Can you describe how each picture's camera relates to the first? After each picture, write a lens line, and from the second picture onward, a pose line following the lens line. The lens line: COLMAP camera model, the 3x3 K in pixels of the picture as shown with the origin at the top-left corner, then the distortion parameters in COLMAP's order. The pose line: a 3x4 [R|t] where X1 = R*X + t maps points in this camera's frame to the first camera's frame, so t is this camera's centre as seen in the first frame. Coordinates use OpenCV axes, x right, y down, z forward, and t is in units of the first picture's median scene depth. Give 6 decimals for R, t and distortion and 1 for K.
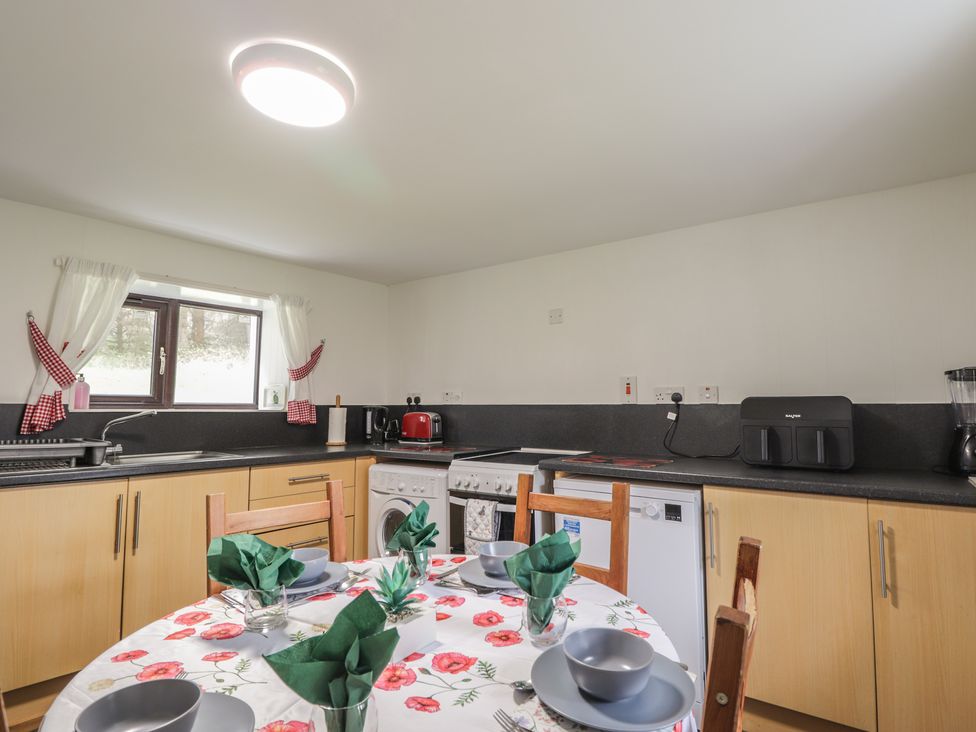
lens RADIAL K [[515.8, 0, 505.5], [0, 515.8, 365.3], [0, 0, 1]] dist [0.002022, -0.014304]
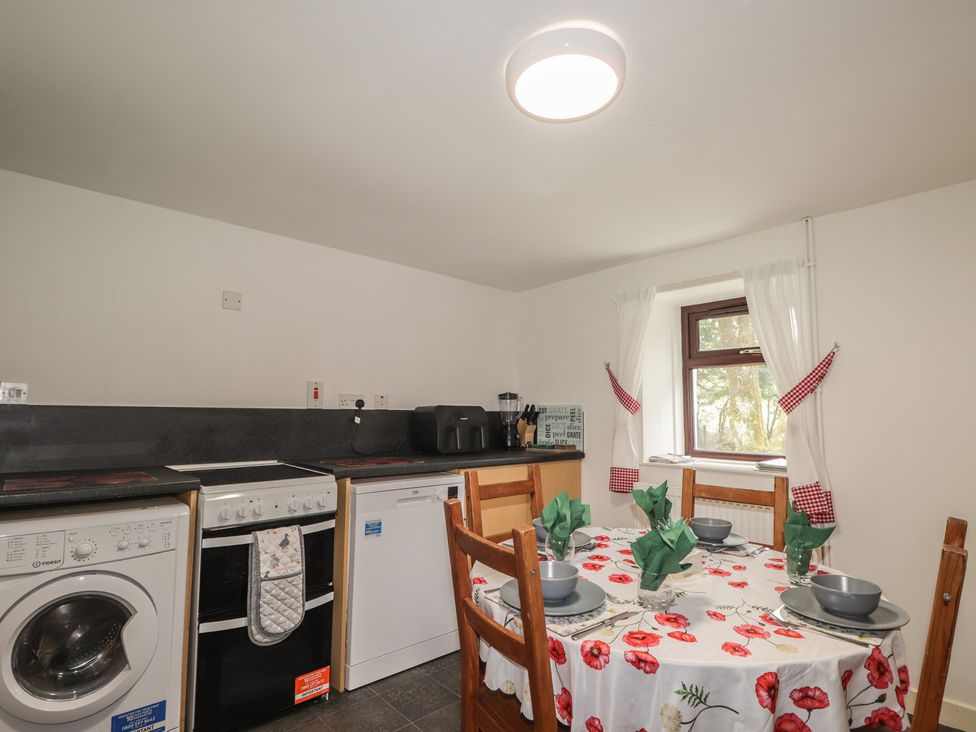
lens RADIAL K [[515.8, 0, 490.0], [0, 515.8, 368.5], [0, 0, 1]] dist [0.002022, -0.014304]
pose [[0.193957, 0.085423, 0.977284, -0.793629], [-0.086805, 0.993788, -0.069638, 0.043568], [-0.977162, -0.071326, 0.200167, 0.544963]]
